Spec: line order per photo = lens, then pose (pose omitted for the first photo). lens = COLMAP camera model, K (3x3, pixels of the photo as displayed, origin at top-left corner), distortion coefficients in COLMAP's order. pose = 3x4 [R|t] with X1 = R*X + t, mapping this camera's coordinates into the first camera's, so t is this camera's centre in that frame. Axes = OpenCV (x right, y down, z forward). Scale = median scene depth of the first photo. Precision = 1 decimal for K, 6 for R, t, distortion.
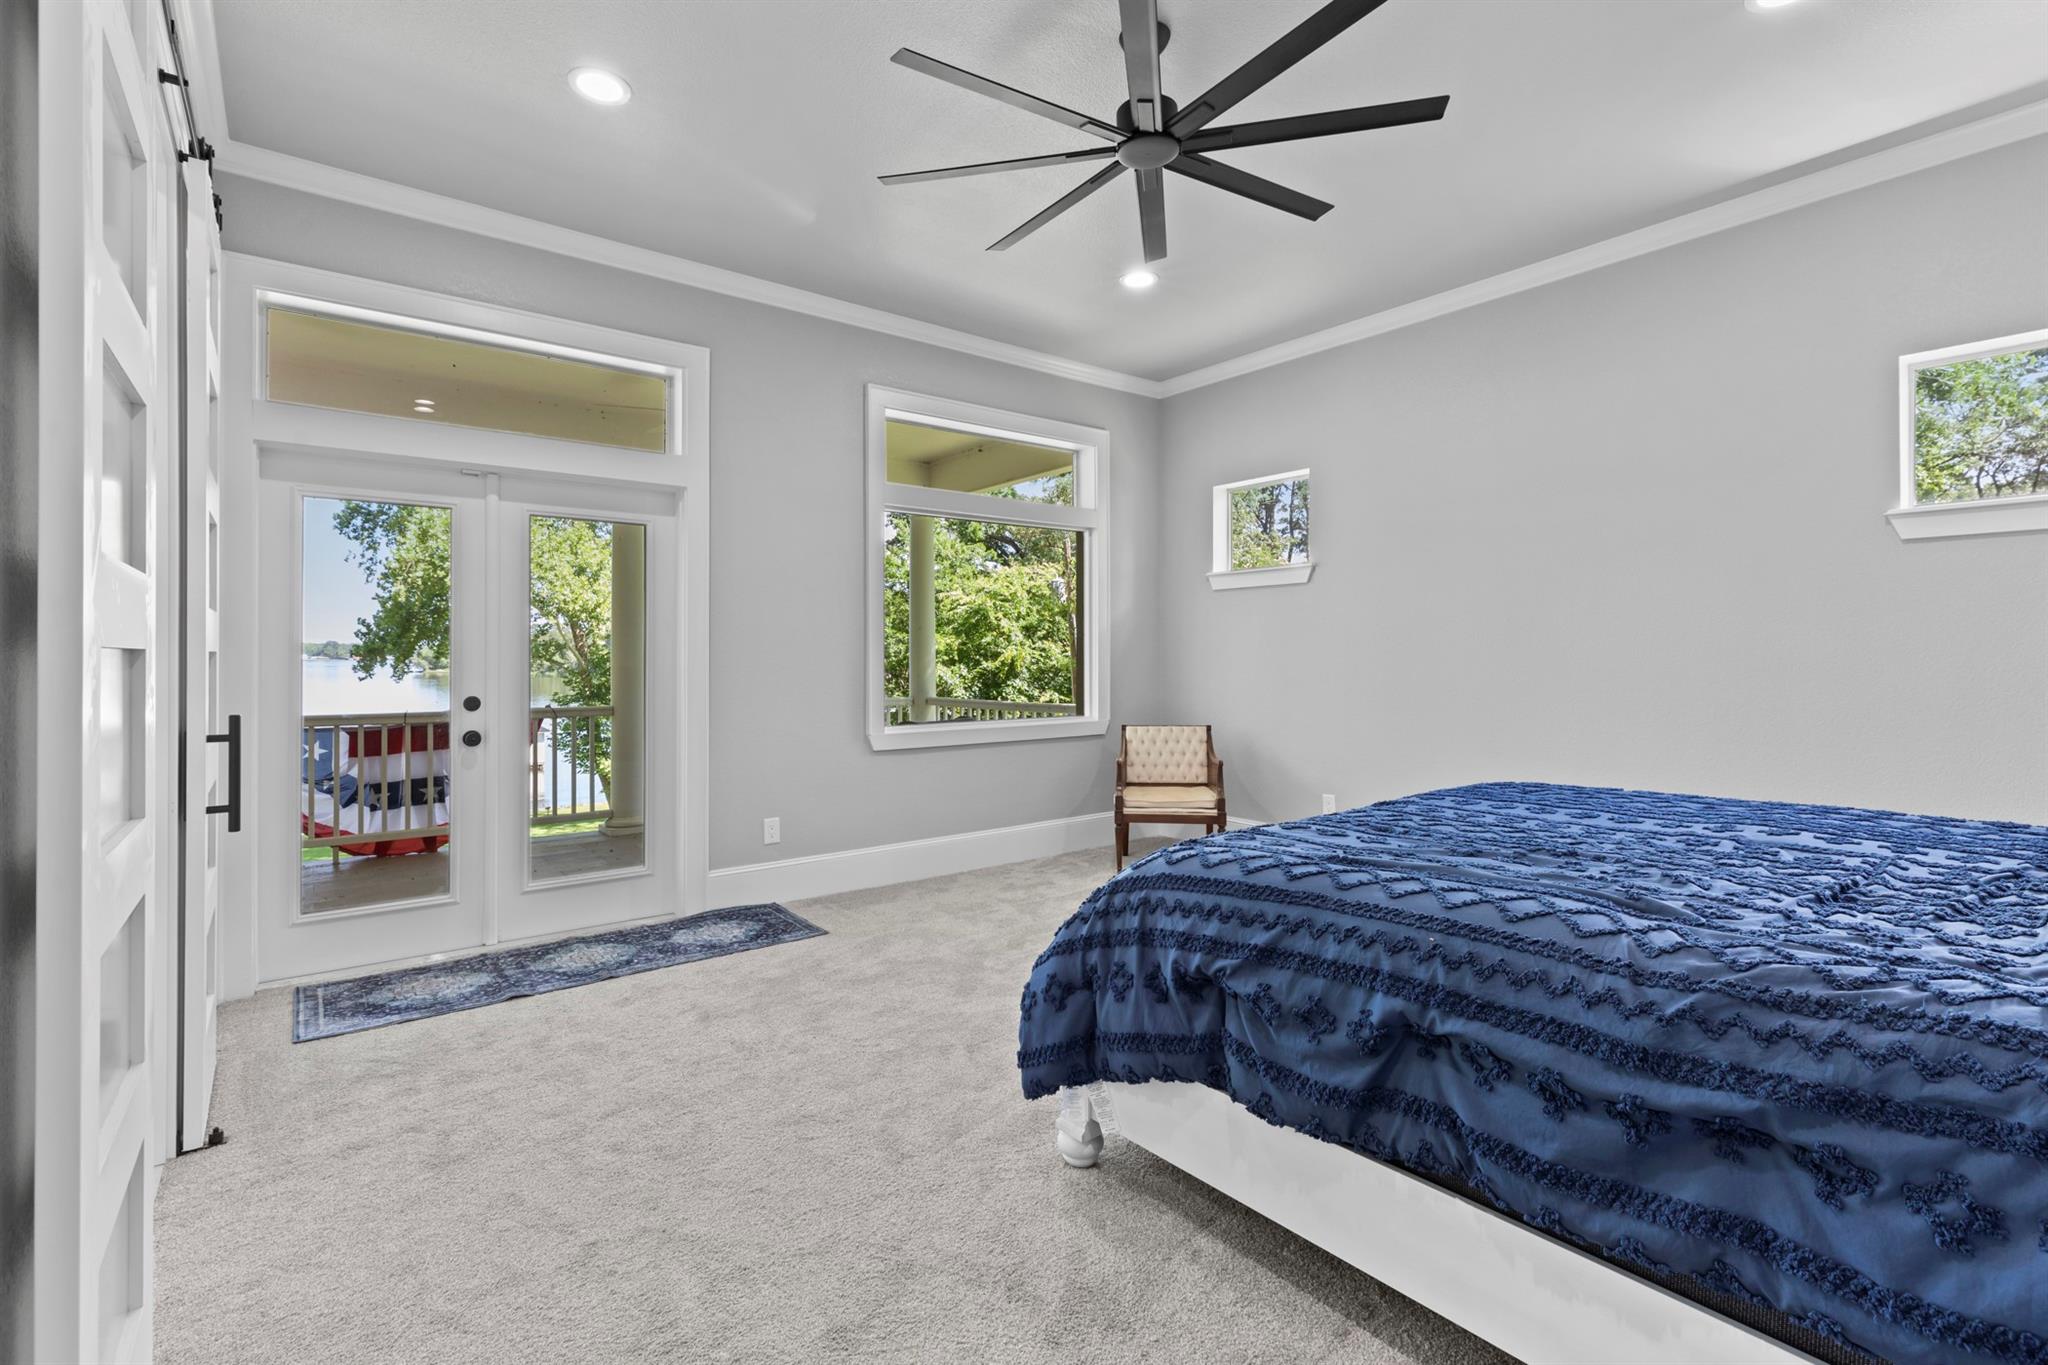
lens RADIAL K [[964.0, 0, 1048.9], [0, 964.0, 644.6], [0, 0, 1]] dist [0.001406, 0.000126]
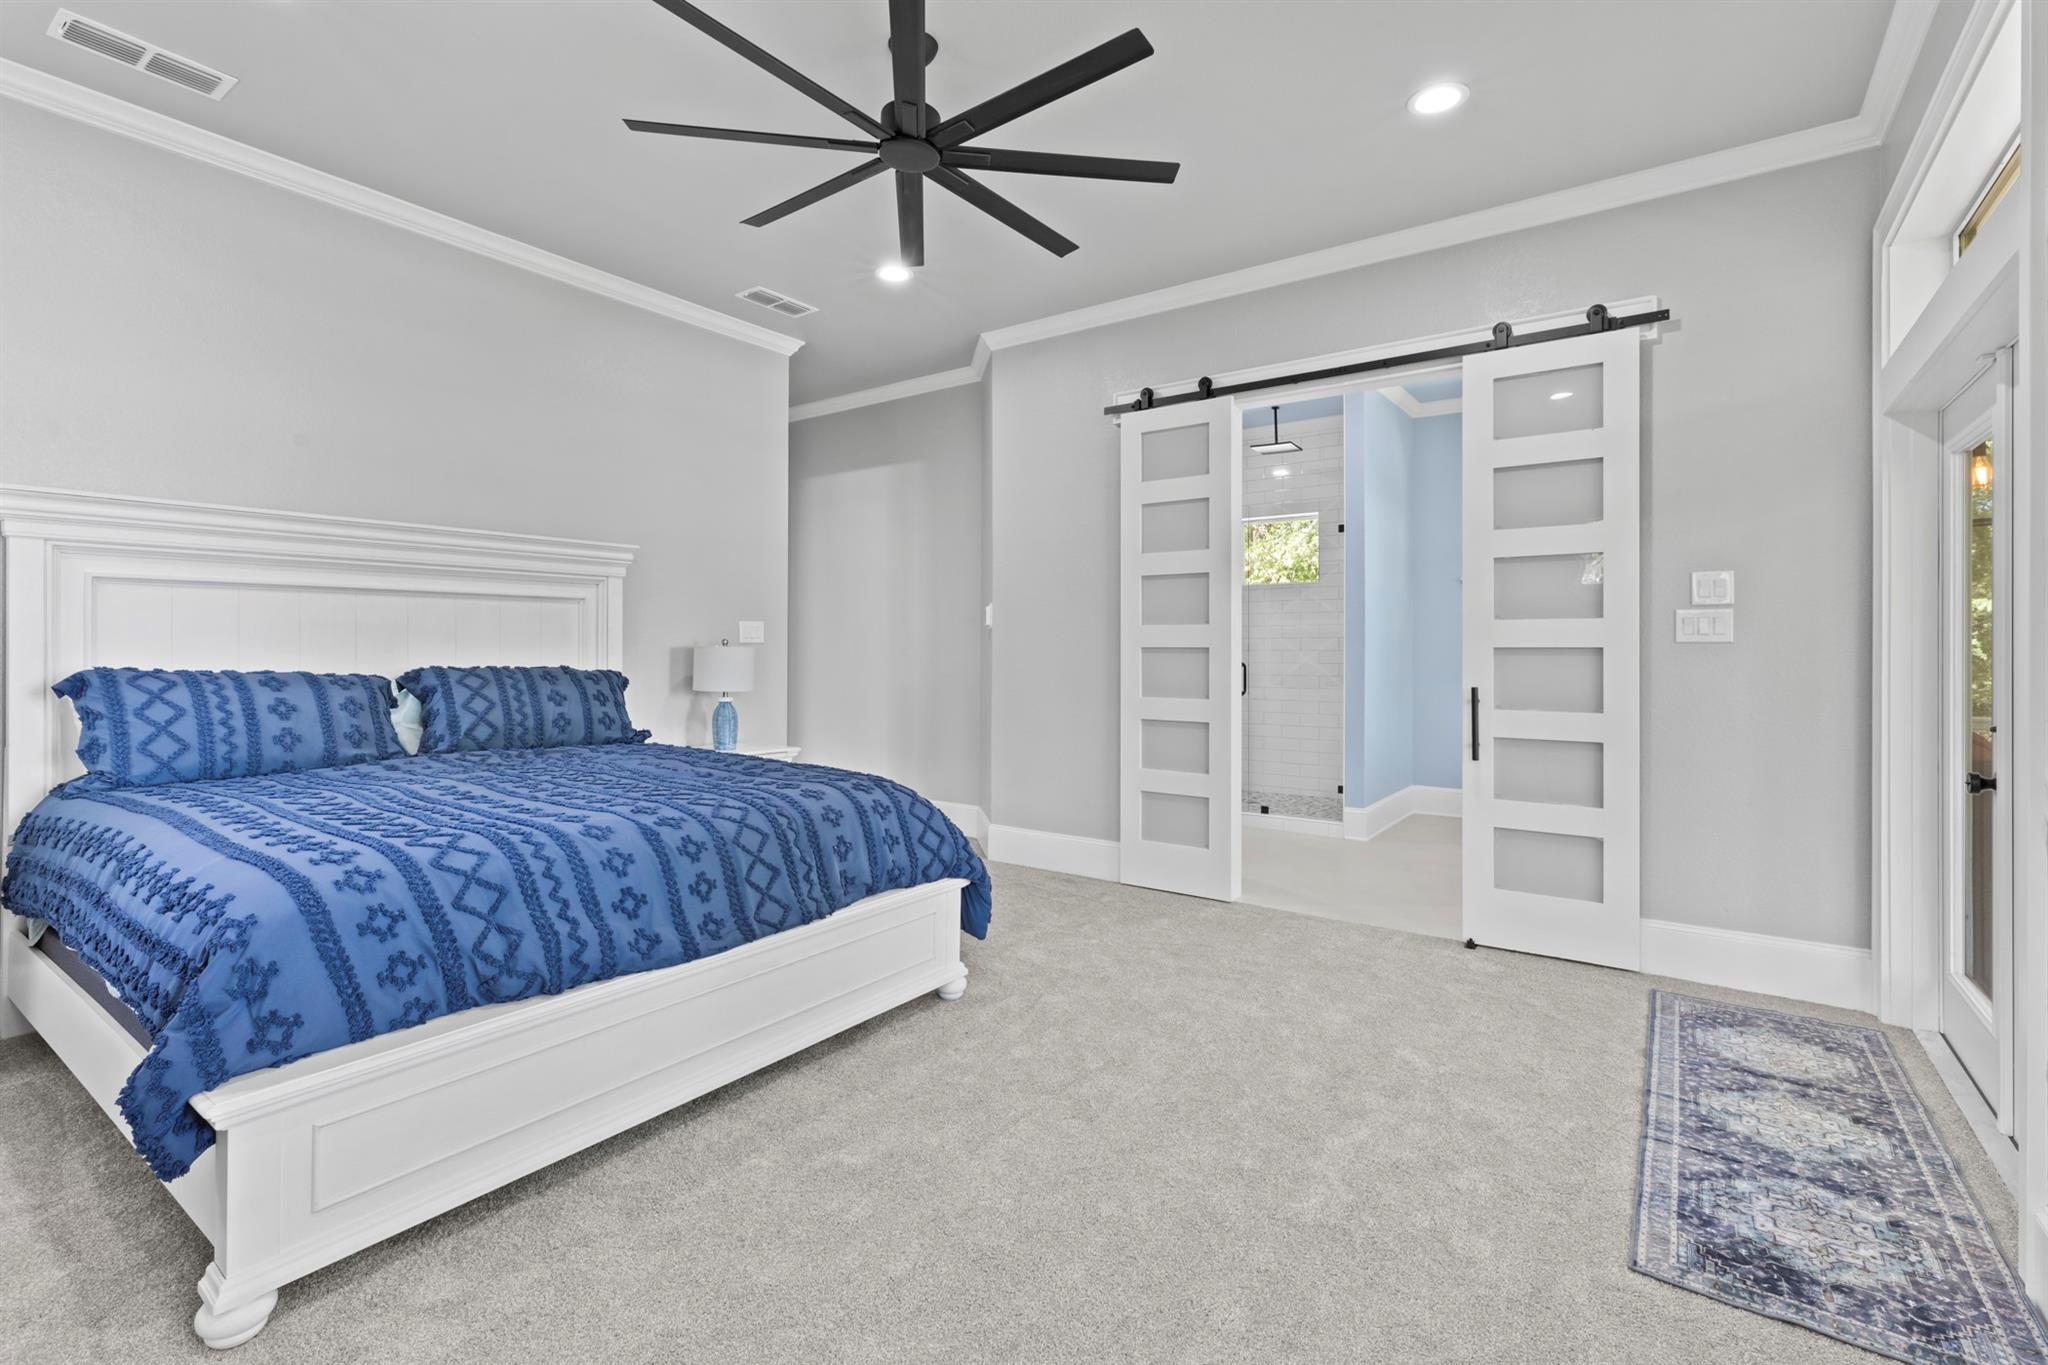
lens RADIAL K [[913.0, 0, 1021.0], [0, 913.0, 660.5], [0, 0, 1]] dist [-0.000151, 0.000198]
pose [[-0.969737, 0.001106, -0.244150, 0.193763], [0.000431, 0.999996, 0.002820, 0.013724], [0.244152, 0.002629, -0.969733, 1.684260]]
